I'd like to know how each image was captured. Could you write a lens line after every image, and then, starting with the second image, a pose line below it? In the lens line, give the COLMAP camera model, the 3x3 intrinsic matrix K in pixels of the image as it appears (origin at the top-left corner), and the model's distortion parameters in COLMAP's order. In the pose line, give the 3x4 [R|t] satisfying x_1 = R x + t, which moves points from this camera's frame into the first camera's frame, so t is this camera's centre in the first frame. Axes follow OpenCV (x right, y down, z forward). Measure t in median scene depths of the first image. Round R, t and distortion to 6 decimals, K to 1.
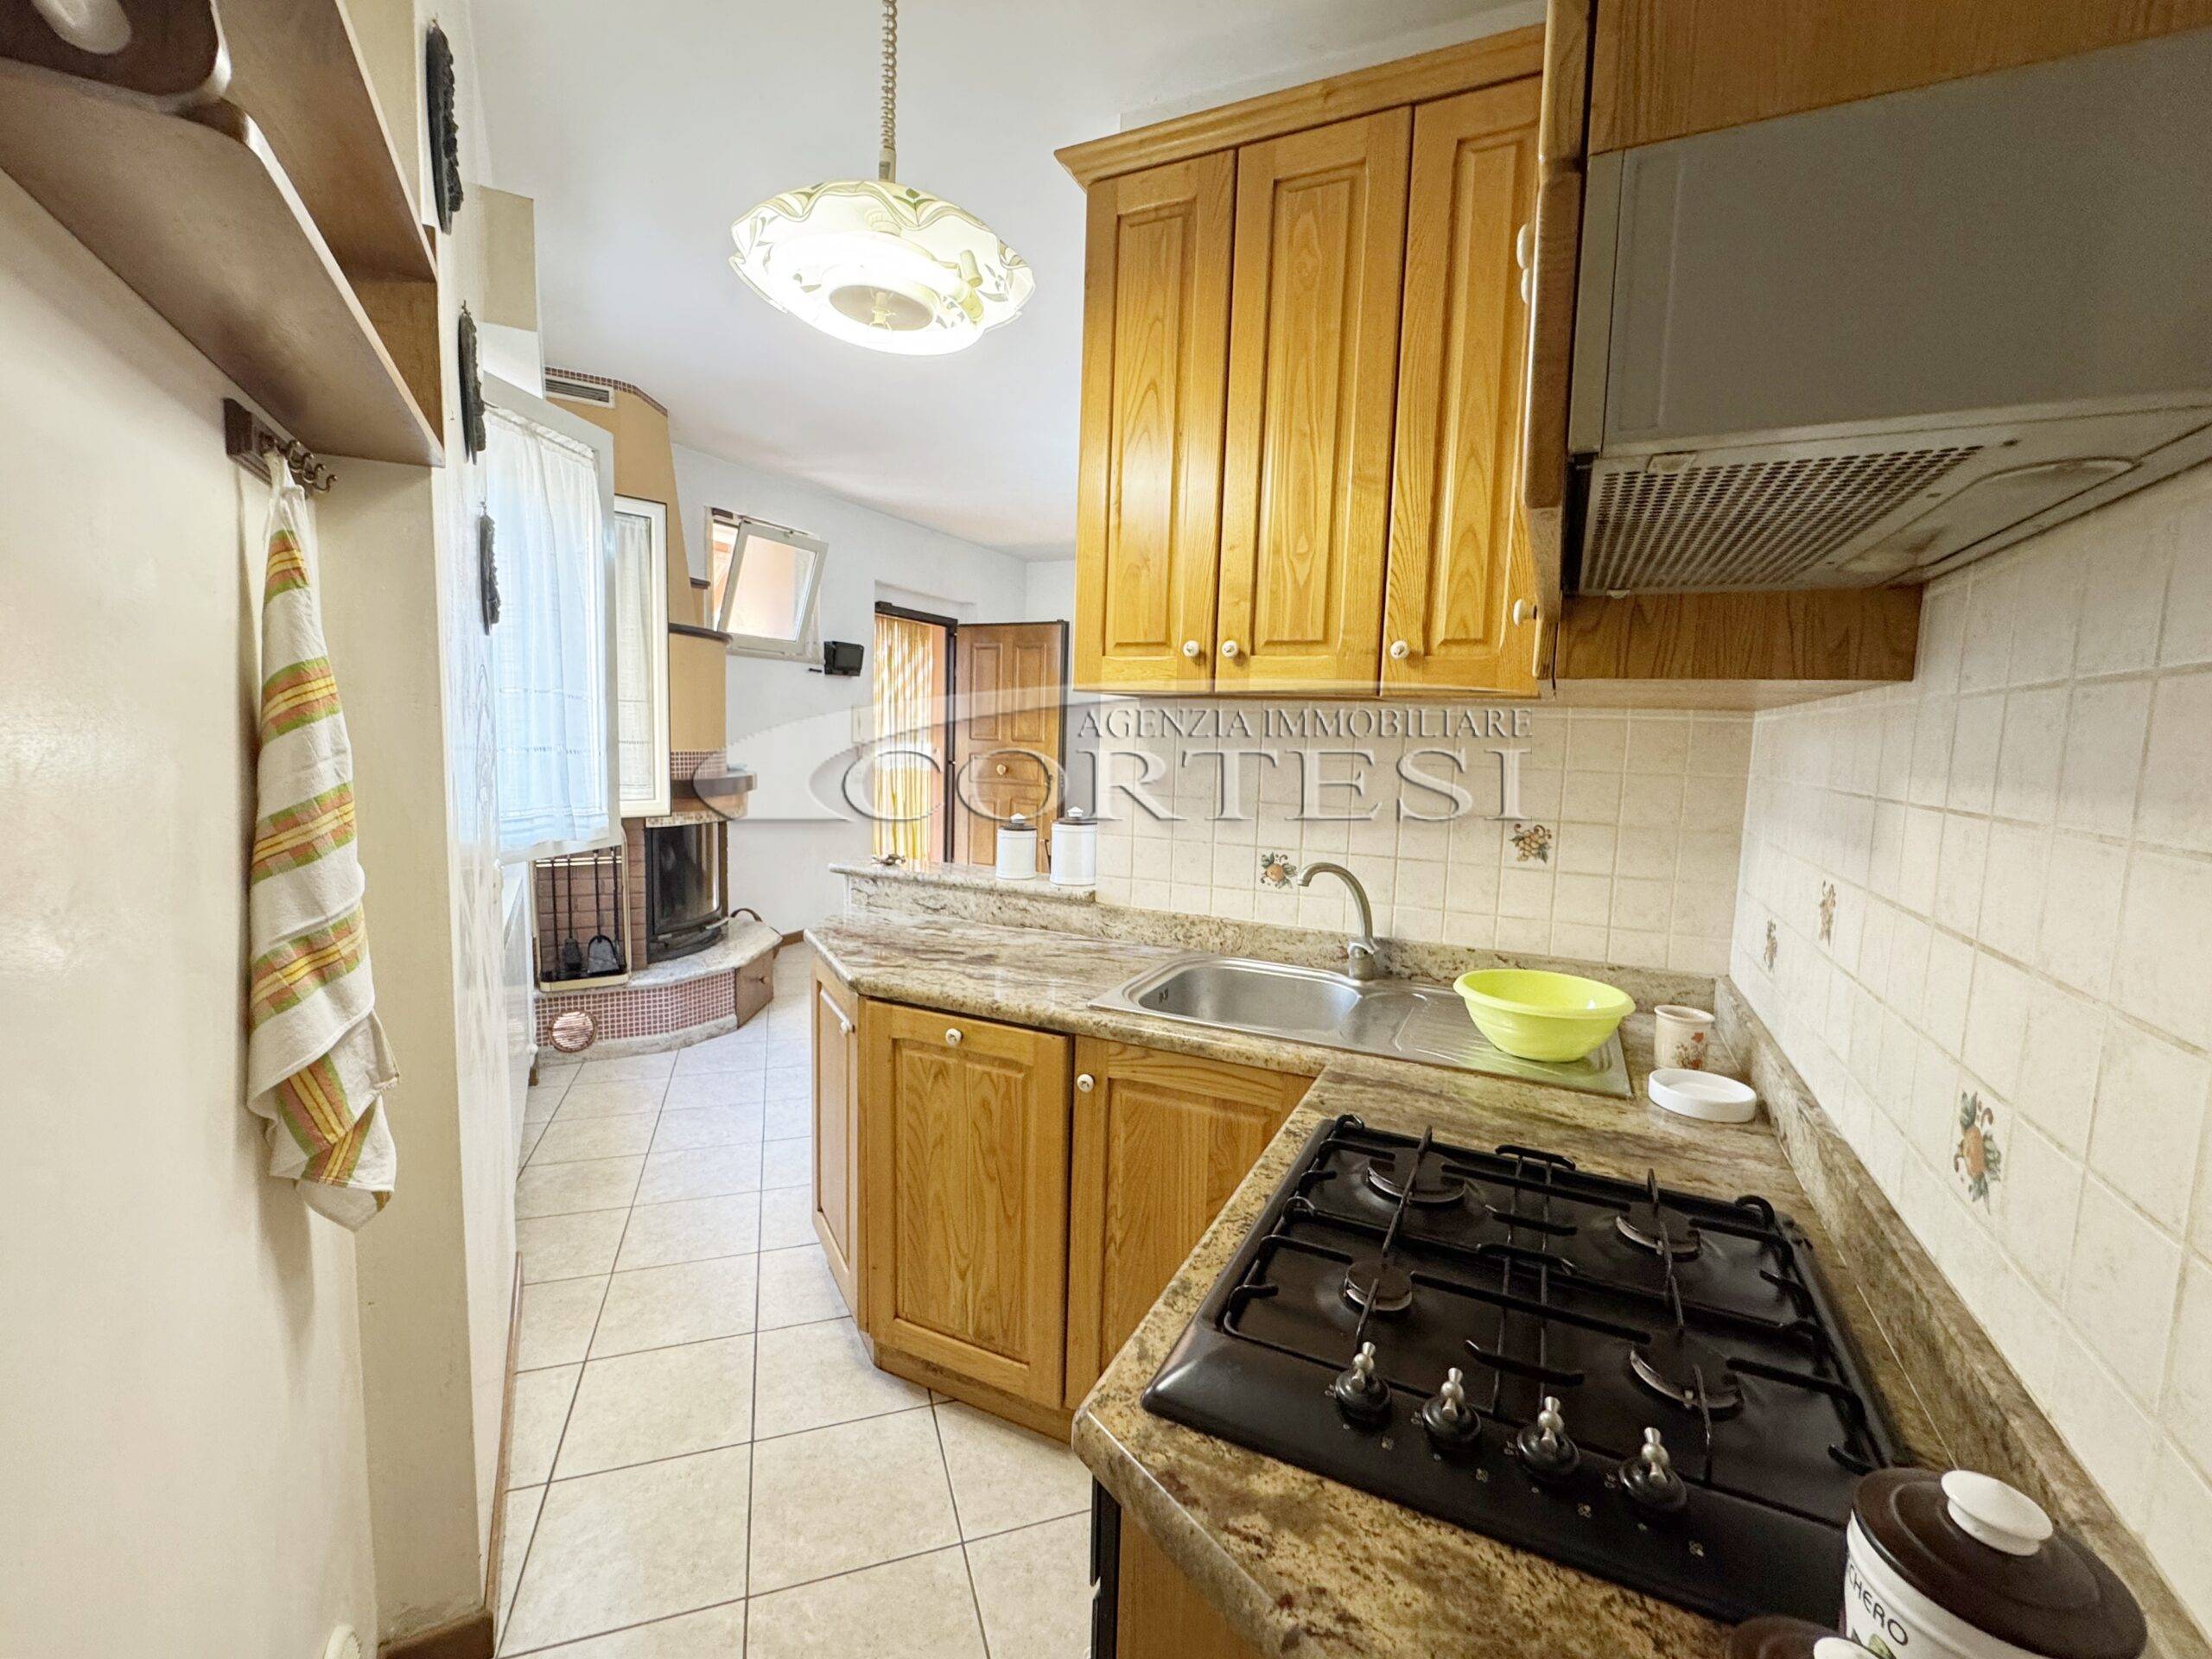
lens RADIAL K [[903.0, 0, 1096.3], [0, 903.0, 826.2], [0, 0, 1]] dist [-0.006039, 0.000807]
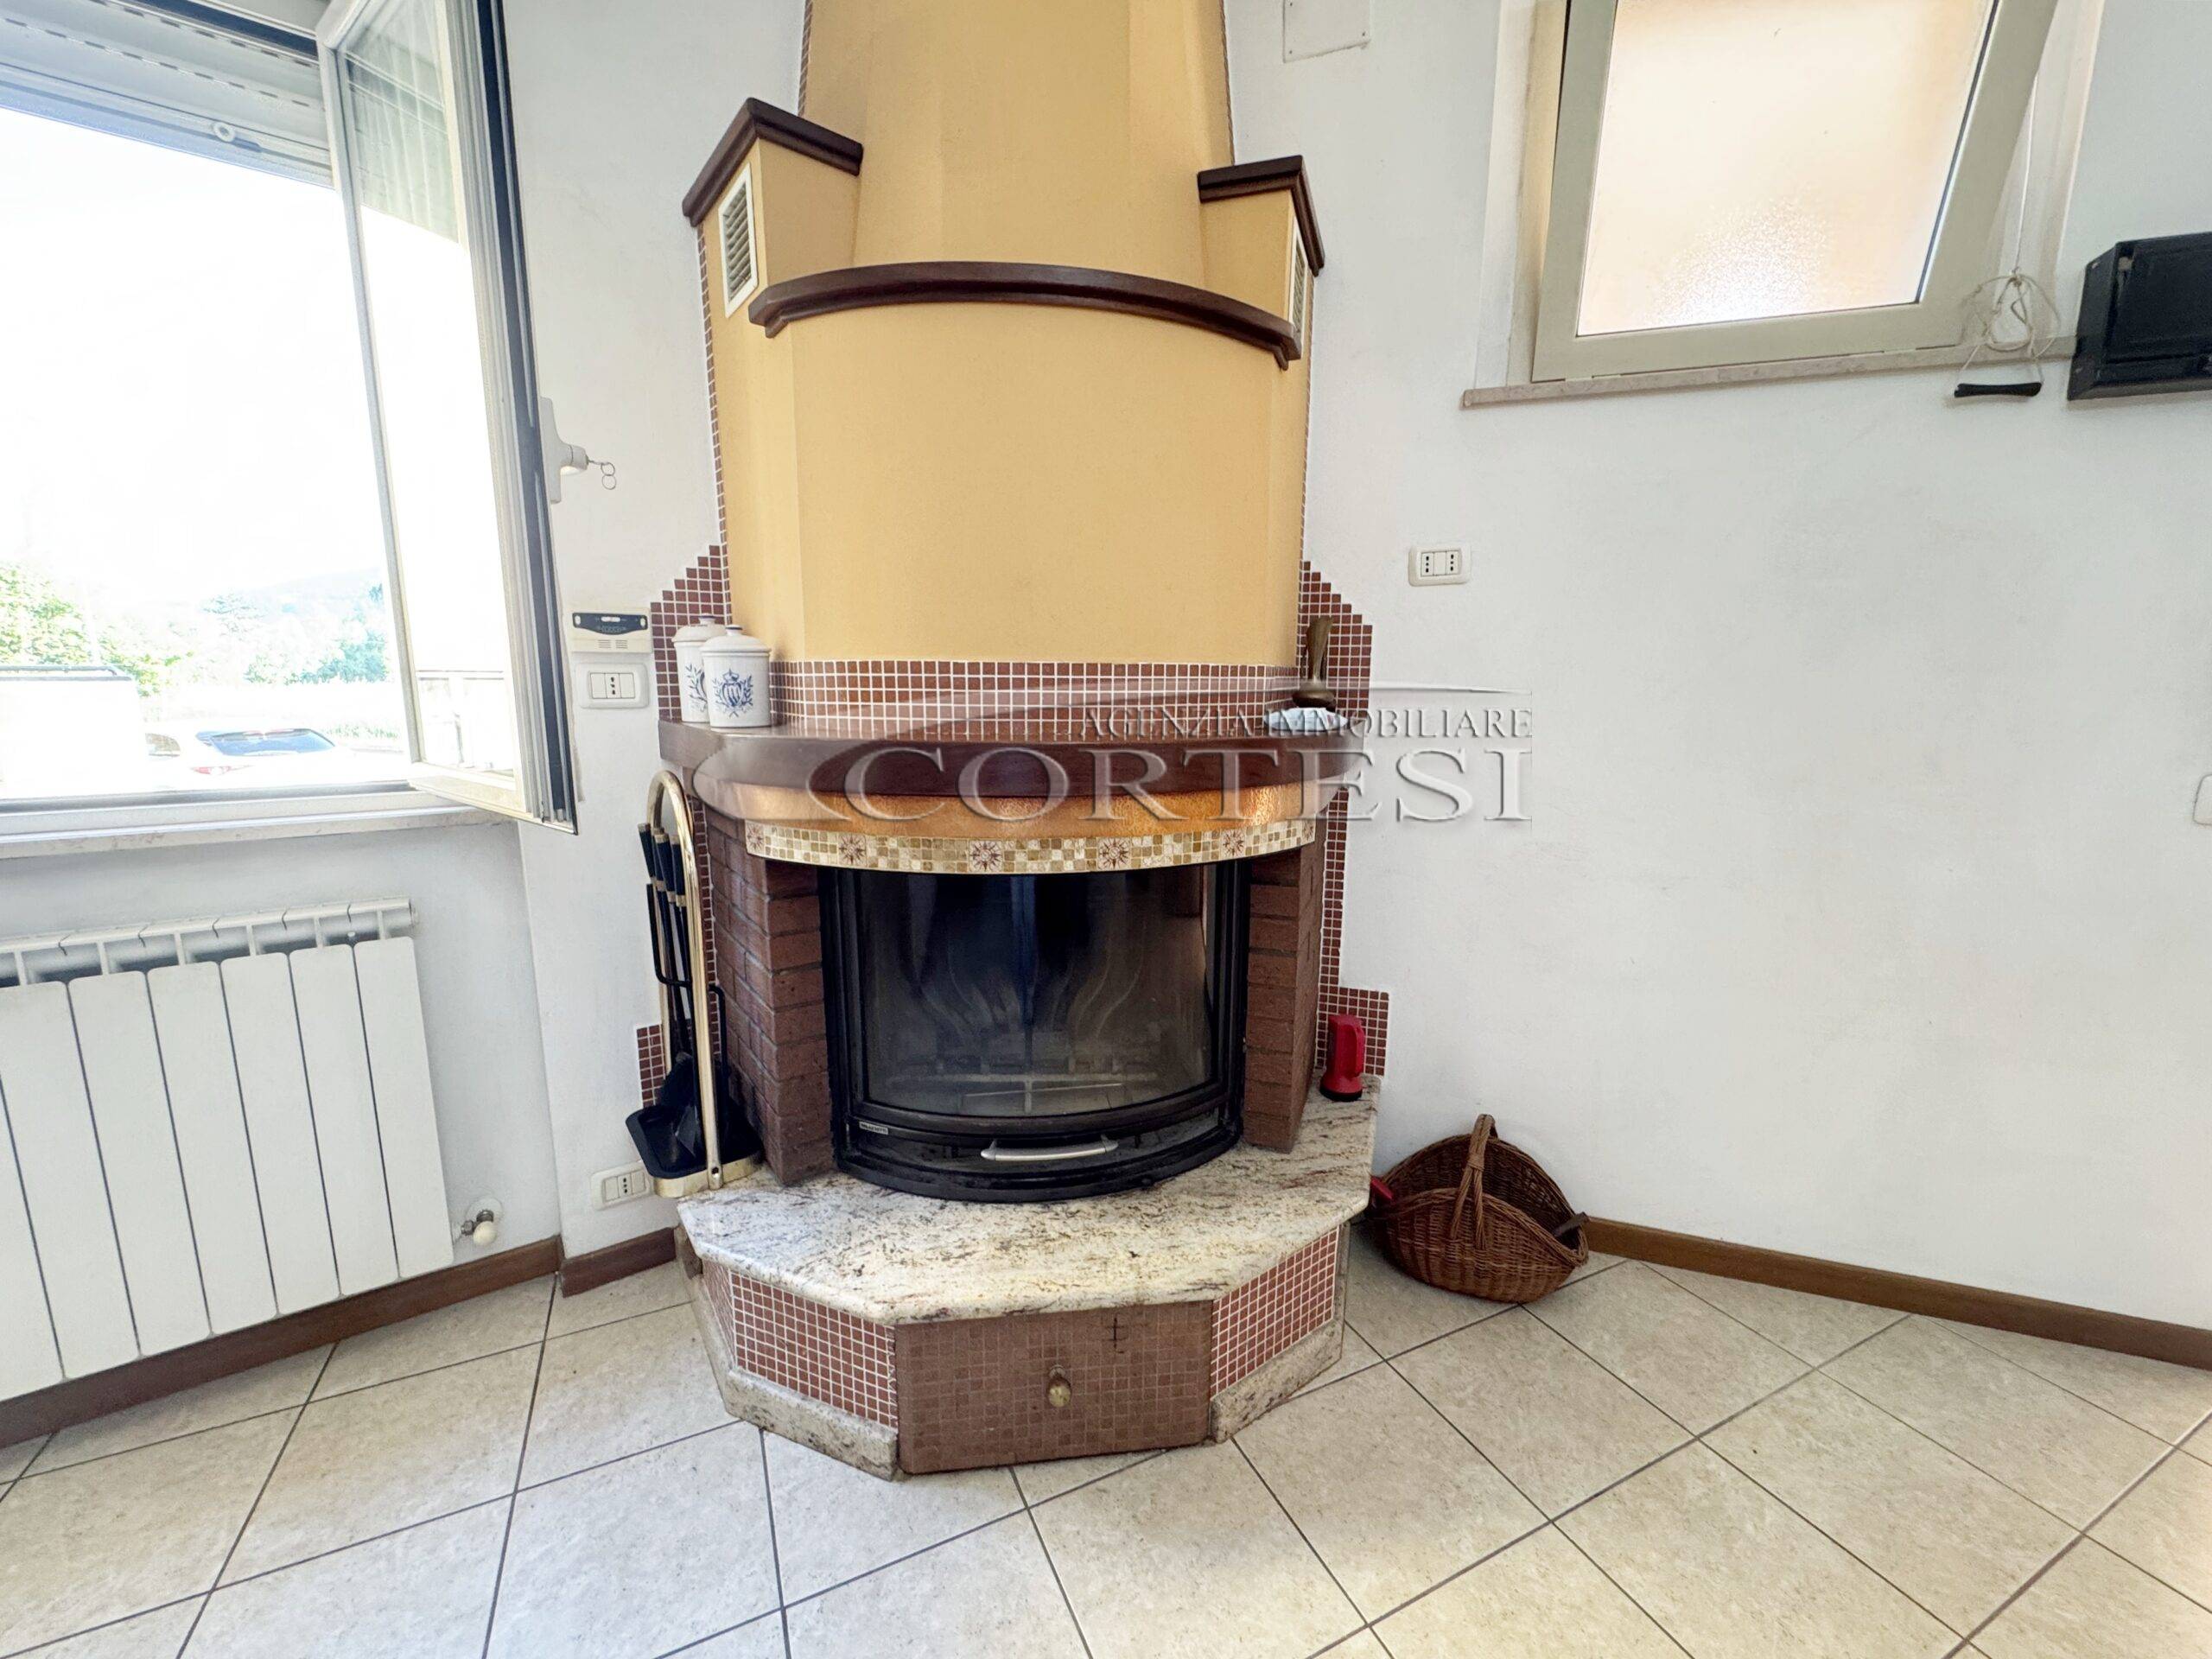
lens RADIAL K [[903.0, 0, 1096.3], [0, 903.0, 826.2], [0, 0, 1]] dist [-0.006039, 0.000807]
pose [[0.104809, 0.140985, -0.984448, -0.087756], [-0.112033, 0.985273, 0.129176, -0.071698], [0.988162, 0.096752, 0.119060, 1.016556]]
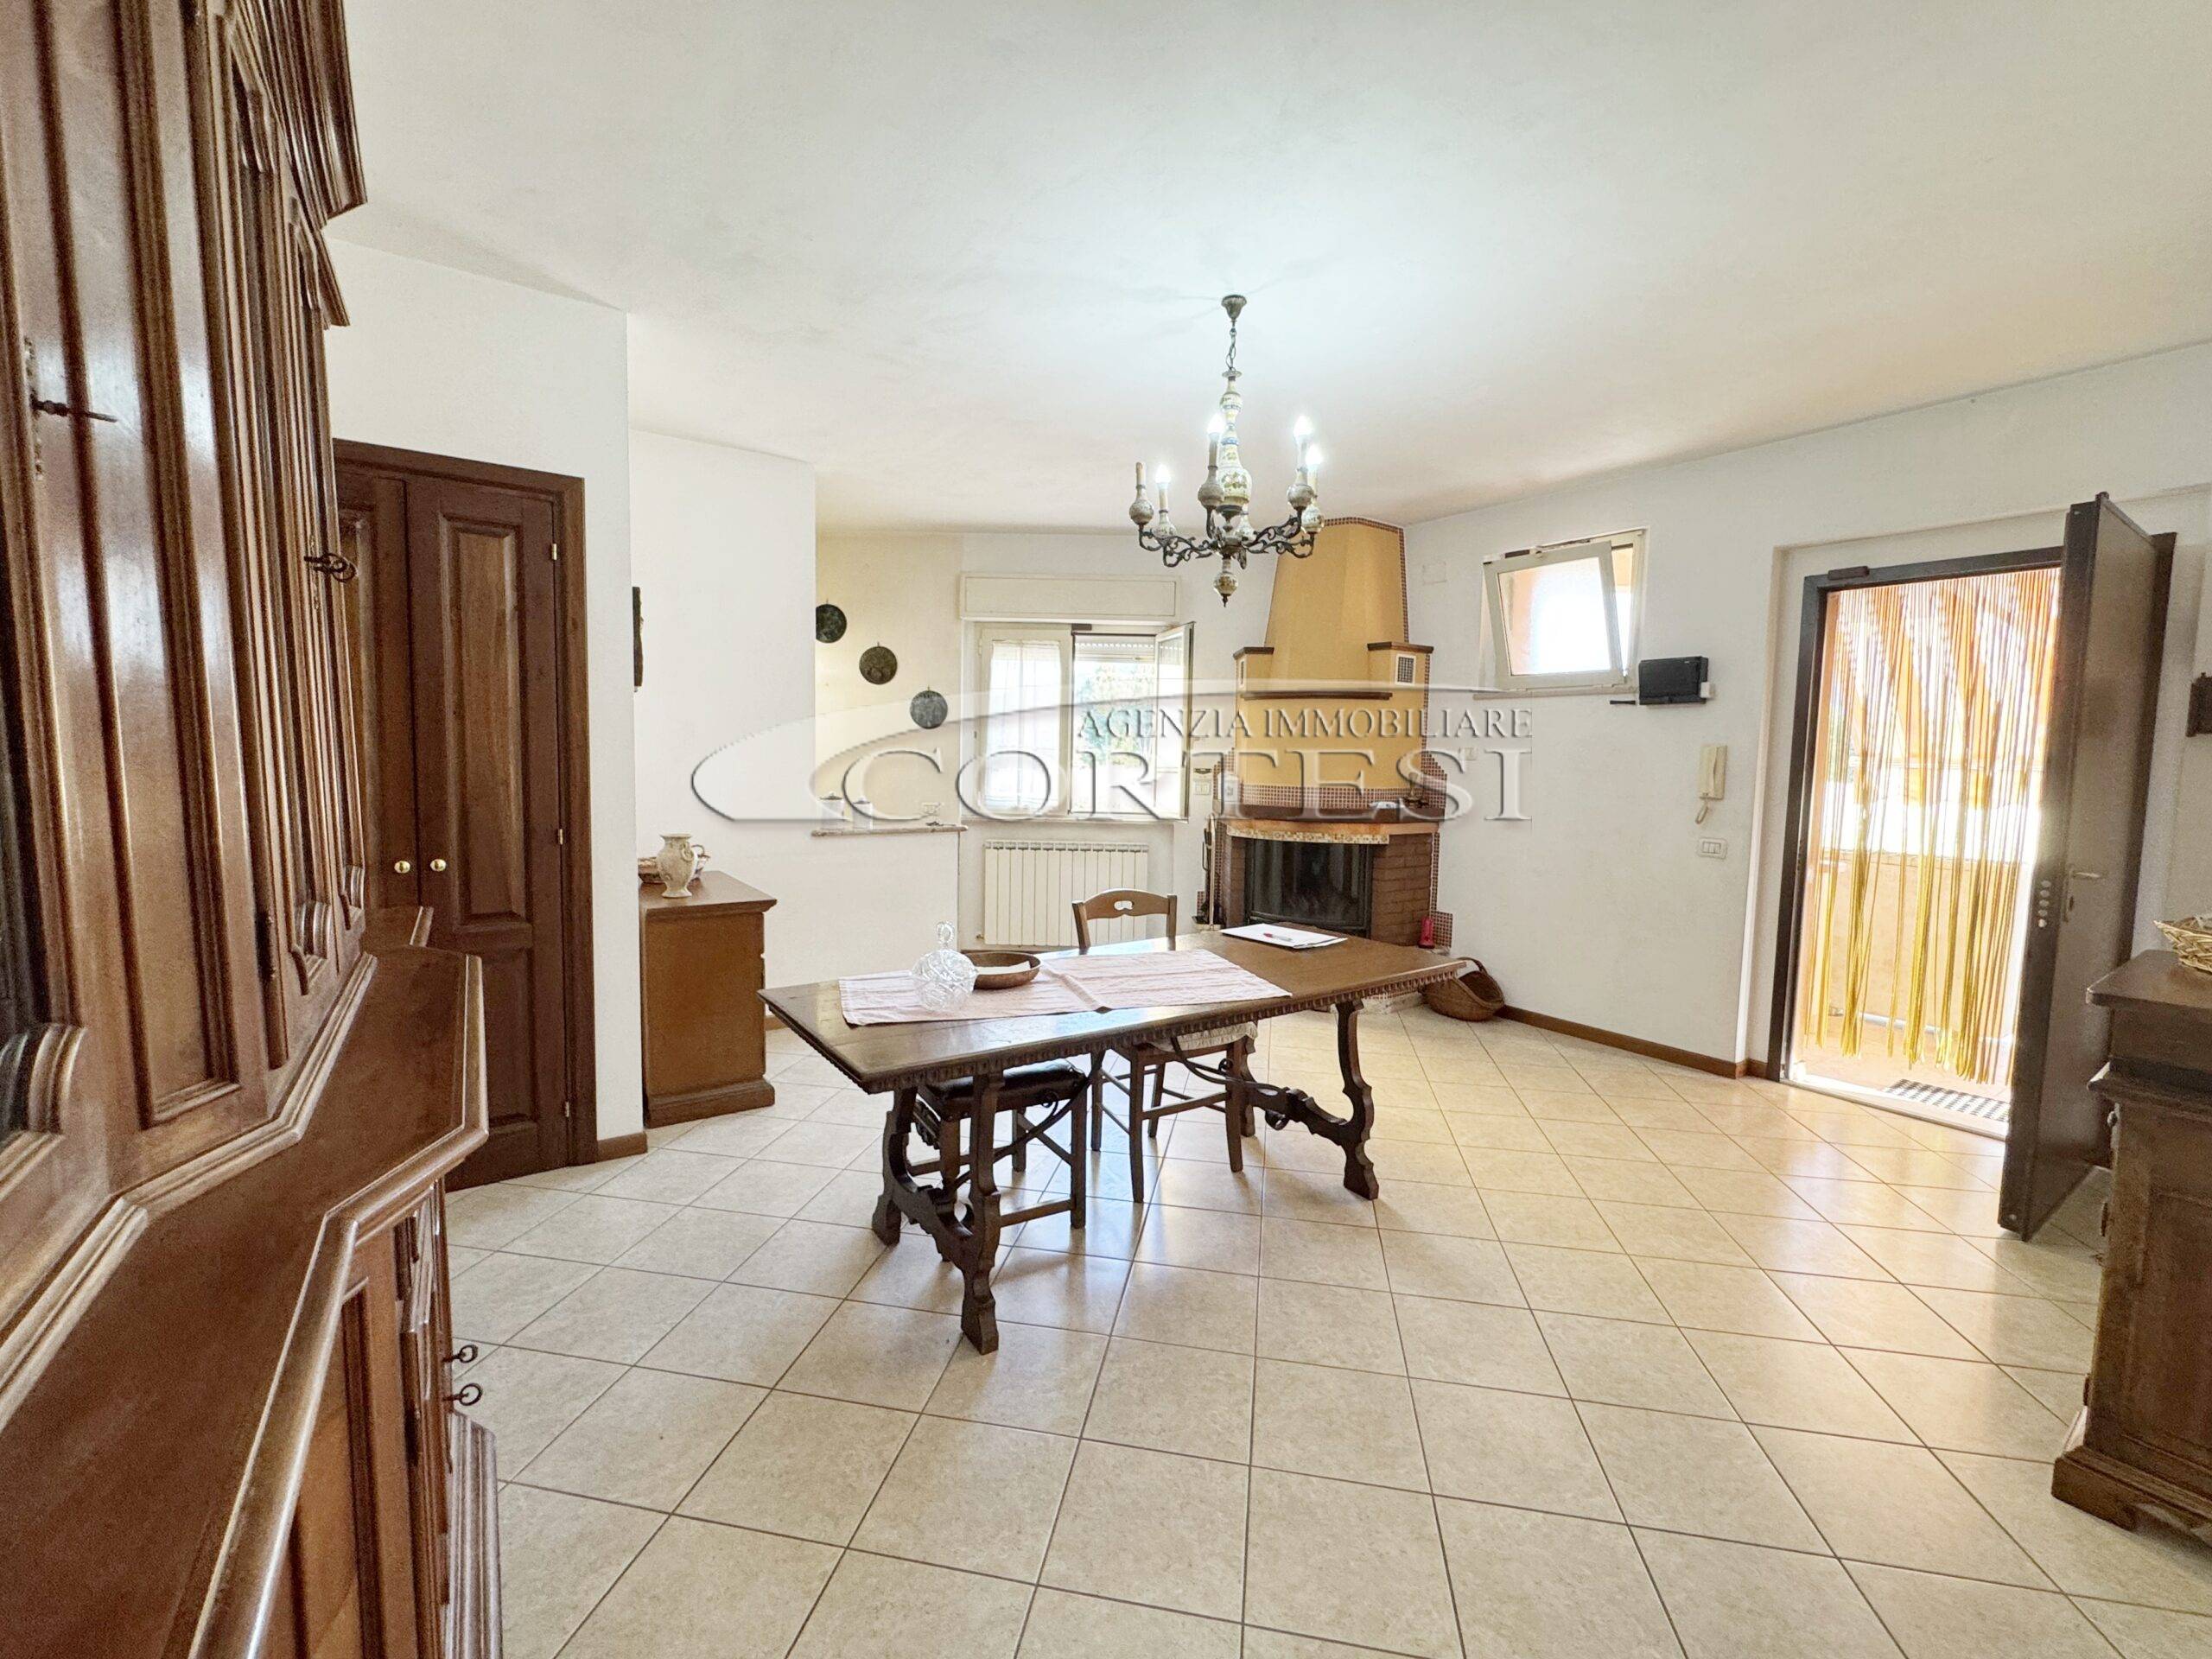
lens RADIAL K [[912.4, 0, 1105.7], [0, 912.4, 826.3], [0, 0, 1]] dist [-0.002117, 0.000233]
pose [[-0.488786, 0.031196, -0.871846, 0.838771], [-0.125255, 0.986497, 0.105520, -0.133588], [0.863365, 0.160780, -0.478278, 1.423291]]
